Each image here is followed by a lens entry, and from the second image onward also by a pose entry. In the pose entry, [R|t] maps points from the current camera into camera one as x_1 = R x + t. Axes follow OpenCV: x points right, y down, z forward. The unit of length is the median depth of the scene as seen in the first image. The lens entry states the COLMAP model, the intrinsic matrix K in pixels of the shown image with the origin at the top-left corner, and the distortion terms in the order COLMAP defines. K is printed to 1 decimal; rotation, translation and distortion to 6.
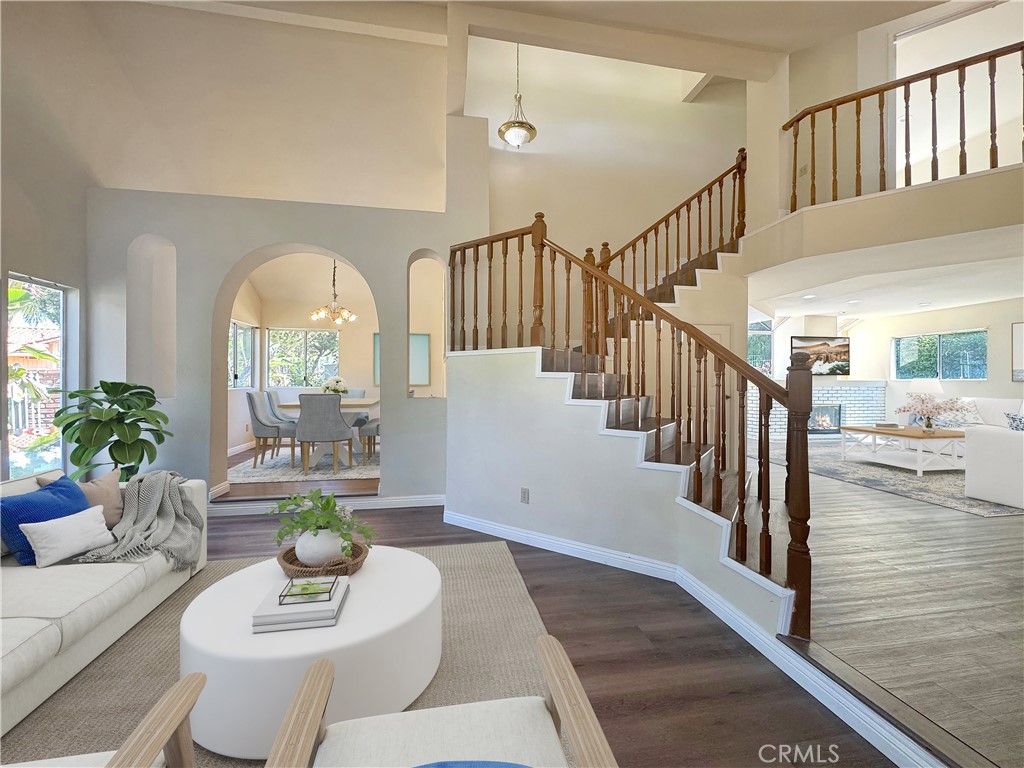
lens RADIAL K [[410.7, 0, 512.0], [0, 410.7, 384.0], [0, 0, 1]] dist [-0.000061, 0.000061]
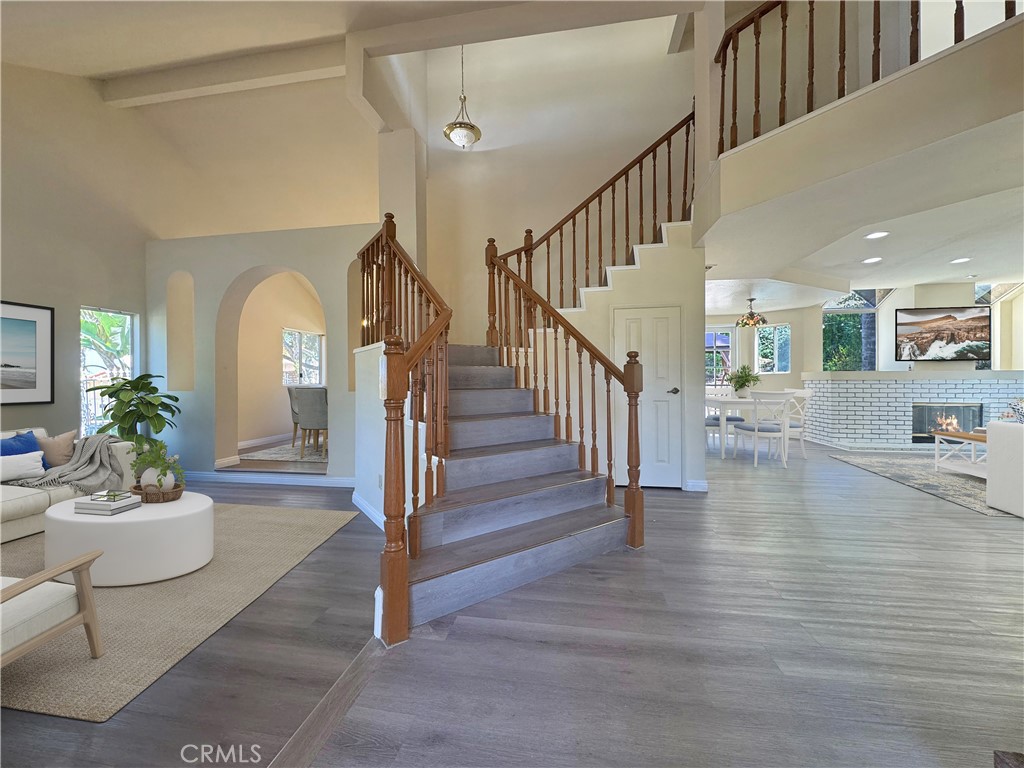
lens RADIAL K [[440.0, 0, 629.9], [0, 440.0, 376.2], [0, 0, 1]] dist [0.023232, -0.000007]
pose [[0.933346, -0.012628, -0.358755, 0.794905], [0.009819, 0.999905, -0.009650, 0.011205], [0.358843, 0.005484, 0.933382, 0.115601]]
